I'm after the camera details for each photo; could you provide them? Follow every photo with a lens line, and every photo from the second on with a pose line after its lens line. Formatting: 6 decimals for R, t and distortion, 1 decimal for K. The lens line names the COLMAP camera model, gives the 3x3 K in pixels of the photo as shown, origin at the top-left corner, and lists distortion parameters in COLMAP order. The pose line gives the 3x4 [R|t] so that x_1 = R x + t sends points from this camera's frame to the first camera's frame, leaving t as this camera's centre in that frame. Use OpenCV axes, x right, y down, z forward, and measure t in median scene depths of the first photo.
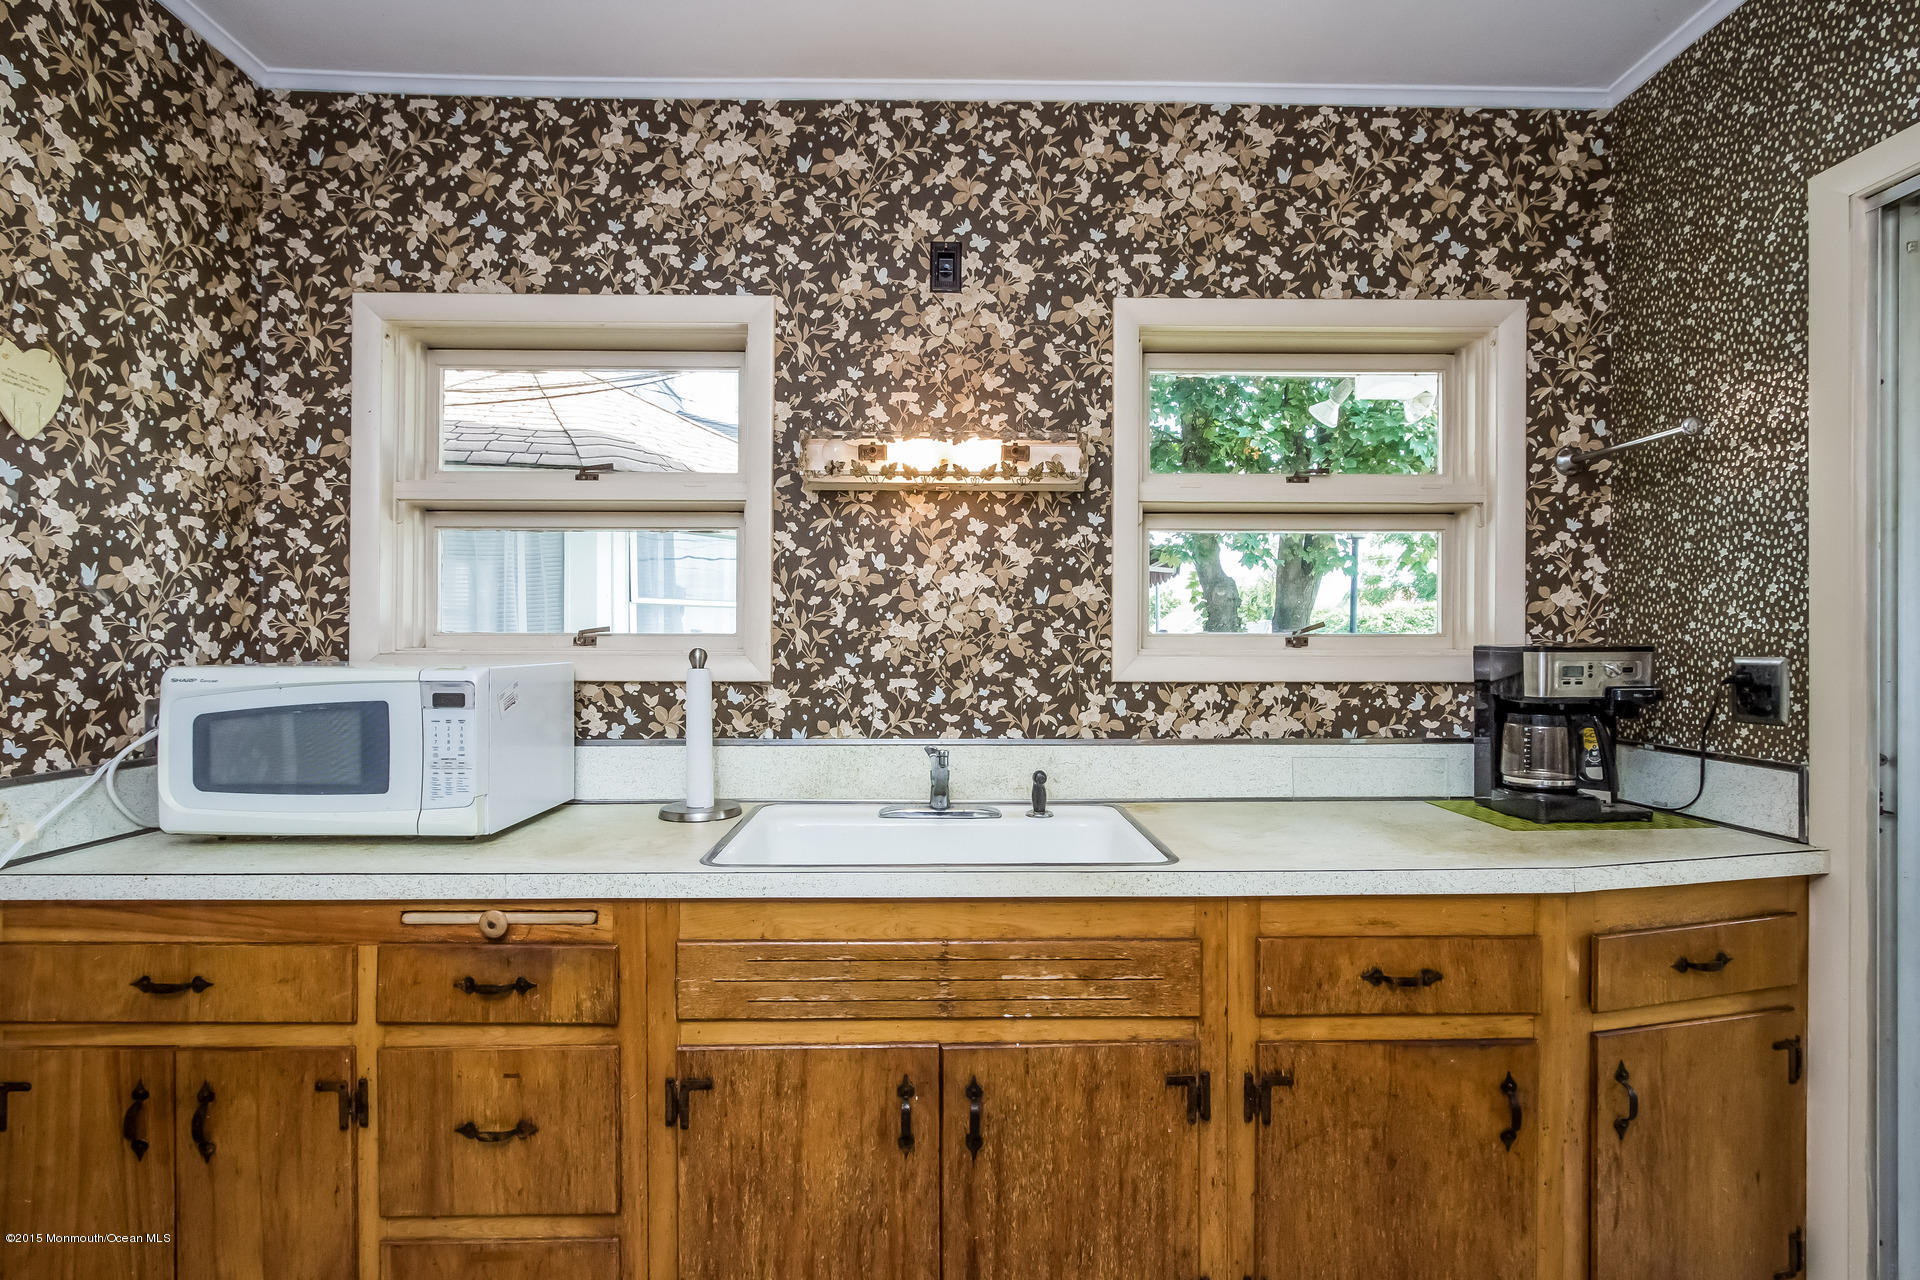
lens RADIAL K [[952.7, 0, 960.0], [0, 952.7, 640.0], [0, 0, 1]] dist [-0.002717, 0.000467]
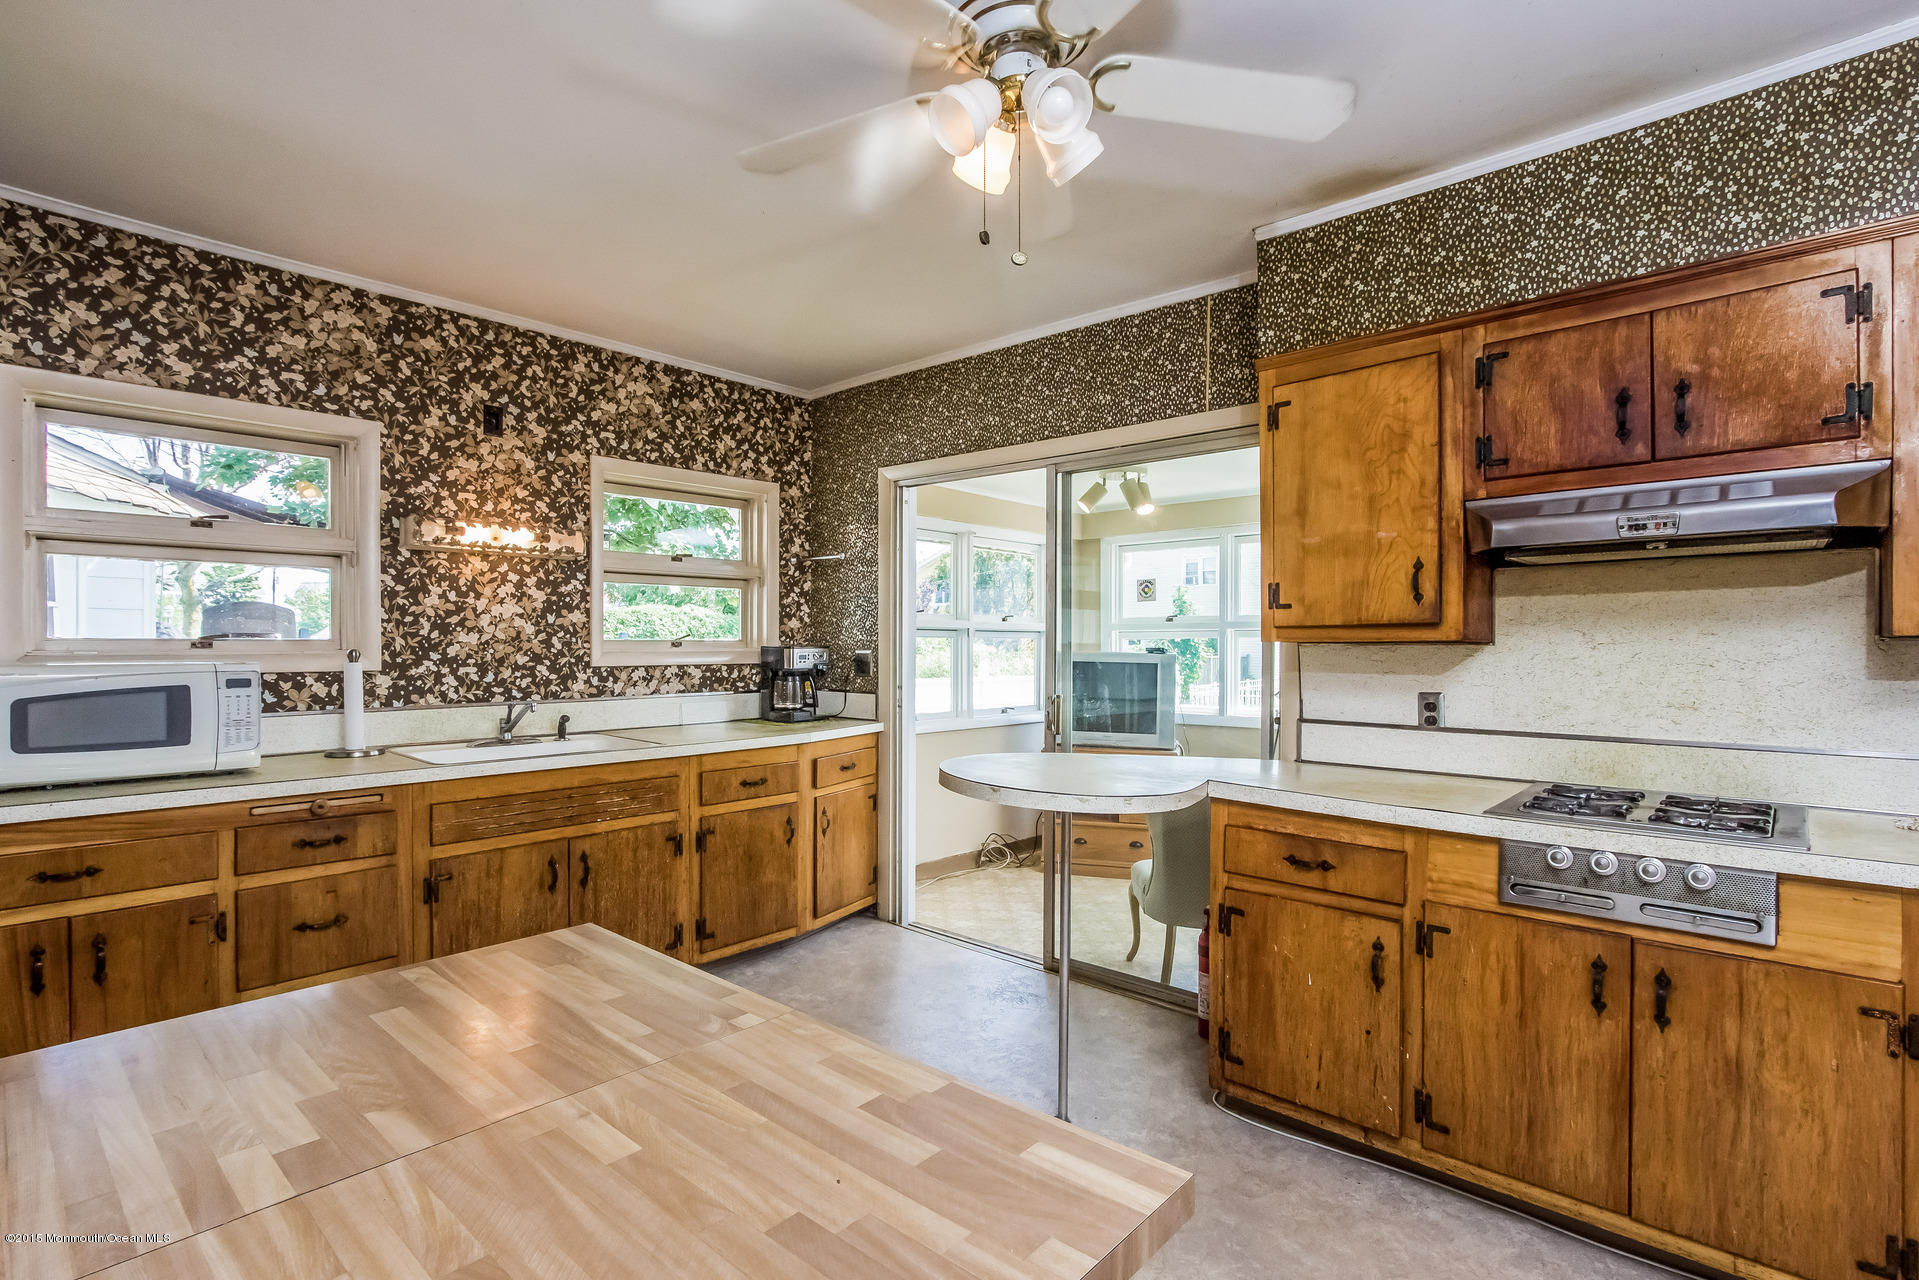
lens RADIAL K [[952.2, 0, 959.5], [0, 952.2, 640.0], [0, 0, 1]] dist [-0.002717, 0.000467]
pose [[0.684619, 0.000939, 0.728901, -0.678036], [-0.002027, 0.999998, 0.000616, -0.009363], [-0.728898, -0.001899, 0.684619, -0.749621]]
